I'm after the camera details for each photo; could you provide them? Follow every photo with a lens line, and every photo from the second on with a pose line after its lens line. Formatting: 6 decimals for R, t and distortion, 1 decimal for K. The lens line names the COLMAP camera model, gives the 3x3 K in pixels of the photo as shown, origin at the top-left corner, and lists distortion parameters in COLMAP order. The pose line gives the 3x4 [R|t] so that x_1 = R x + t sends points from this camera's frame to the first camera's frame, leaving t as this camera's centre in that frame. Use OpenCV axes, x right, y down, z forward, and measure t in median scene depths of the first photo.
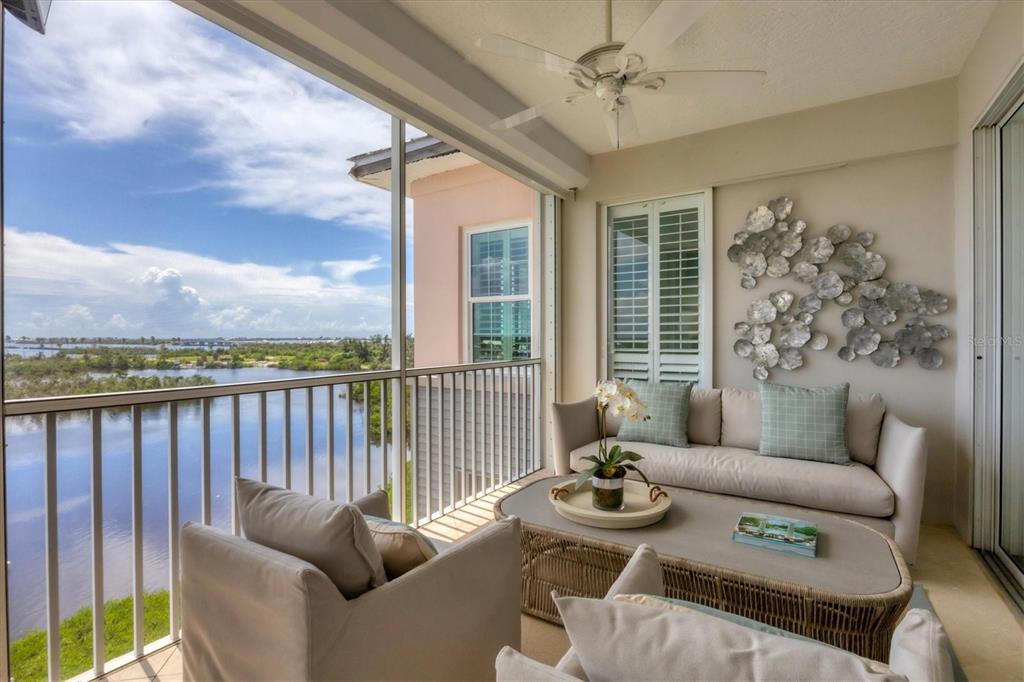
lens RADIAL K [[479.3, 0, 513.4], [0, 479.3, 339.9], [0, 0, 1]] dist [-0.011104, -0.001816]
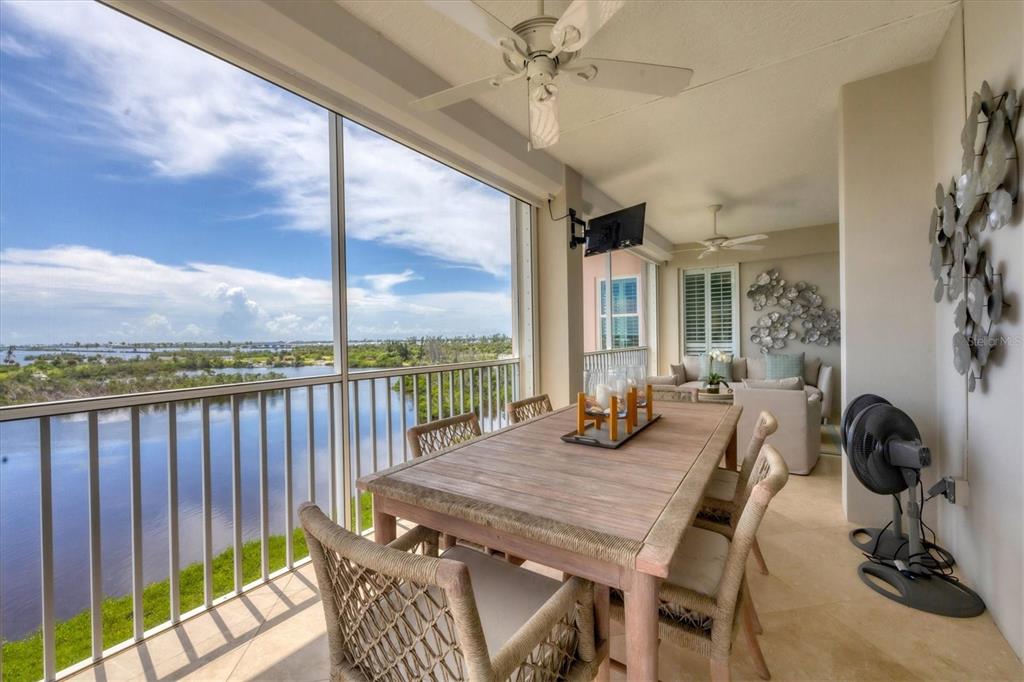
lens RADIAL K [[420.2, 0, 509.4], [0, 420.2, 341.8], [0, 0, 1]] dist [0.004752, 0.000736]
pose [[0.999473, -0.013452, -0.029539, -0.587472], [0.013582, 0.999899, 0.004192, 0.008306], [0.029479, -0.004591, 0.999555, -0.954588]]
